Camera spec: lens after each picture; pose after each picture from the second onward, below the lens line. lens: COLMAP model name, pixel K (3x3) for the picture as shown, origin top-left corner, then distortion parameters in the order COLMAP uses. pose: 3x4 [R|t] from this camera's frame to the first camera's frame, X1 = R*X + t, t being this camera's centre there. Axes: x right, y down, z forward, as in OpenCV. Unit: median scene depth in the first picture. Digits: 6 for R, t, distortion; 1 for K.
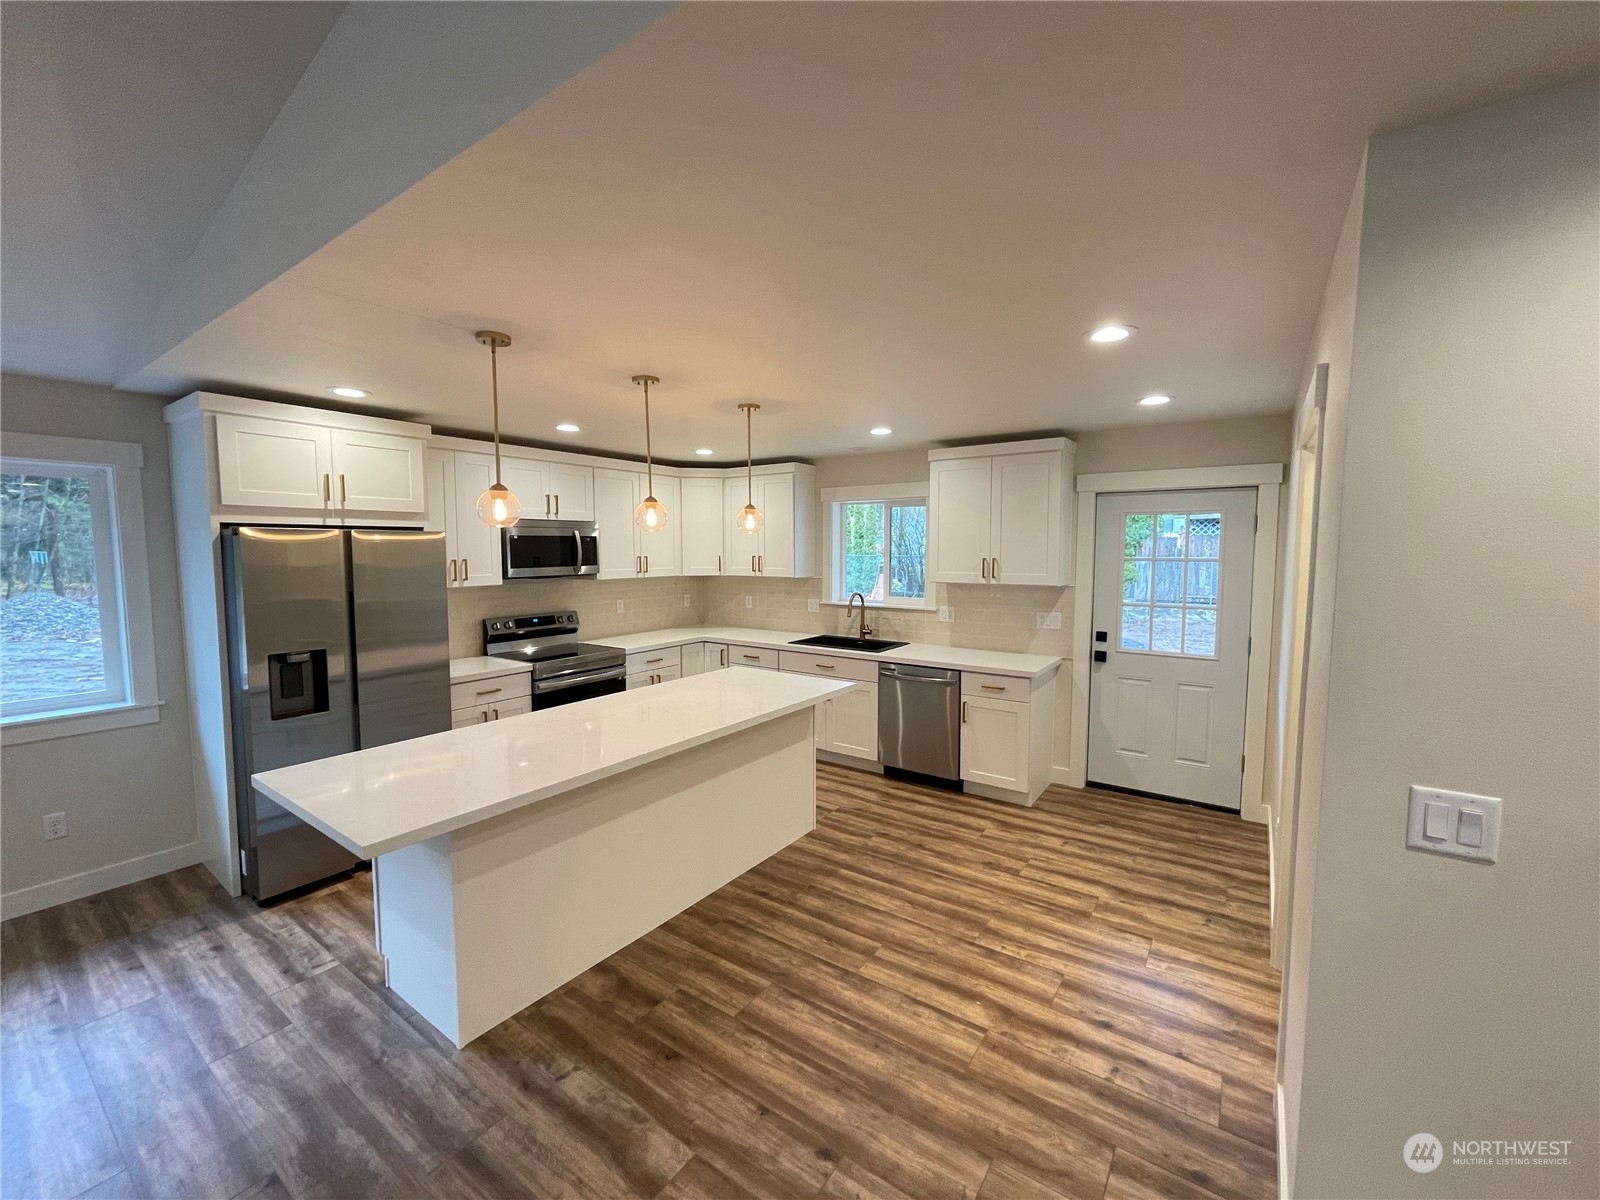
lens RADIAL K [[650.3, 0, 800.0], [0, 650.3, 600.0], [0, 0, 1]] dist [0.000535, 0.000101]
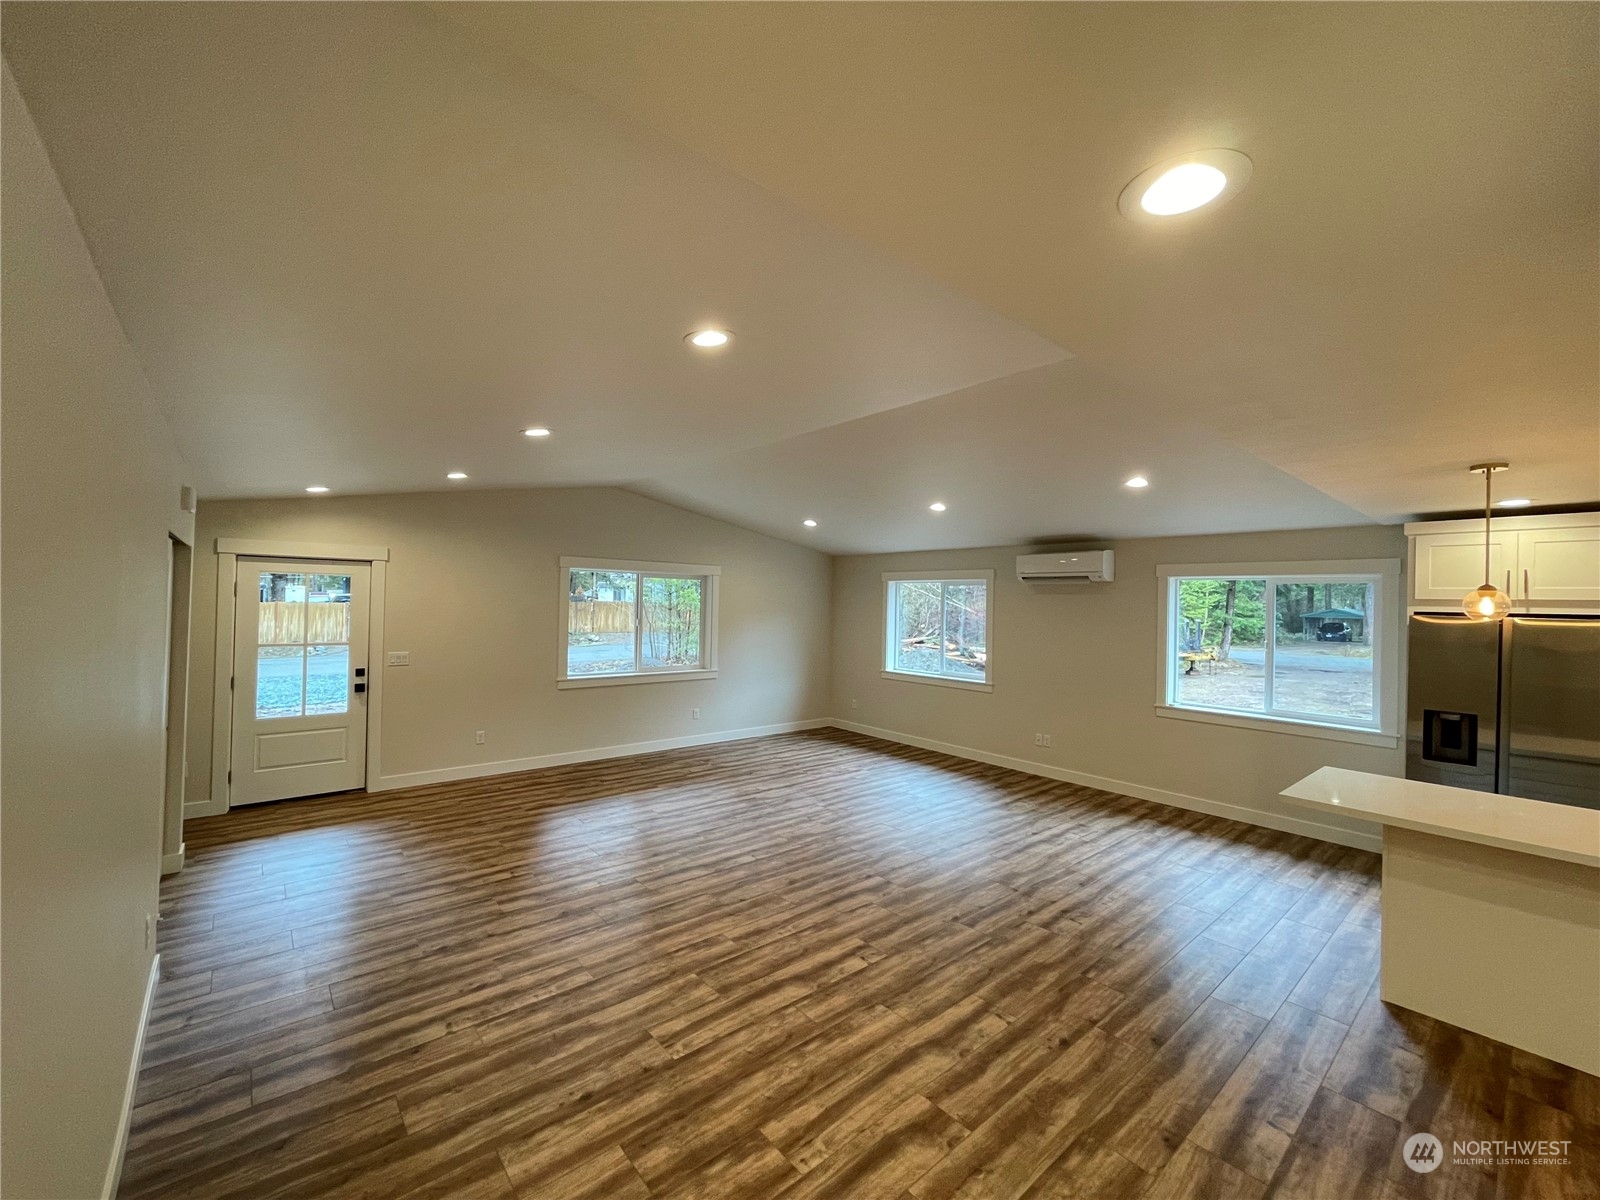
lens RADIAL K [[650.3, 0, 800.0], [0, 650.3, 600.0], [0, 0, 1]] dist [0.000535, 0.000101]
pose [[-0.242853, -0.011033, -0.970000, 0.689903], [-0.101936, 0.994690, 0.014207, -0.025119], [0.964693, 0.102328, -0.242688, 0.042236]]
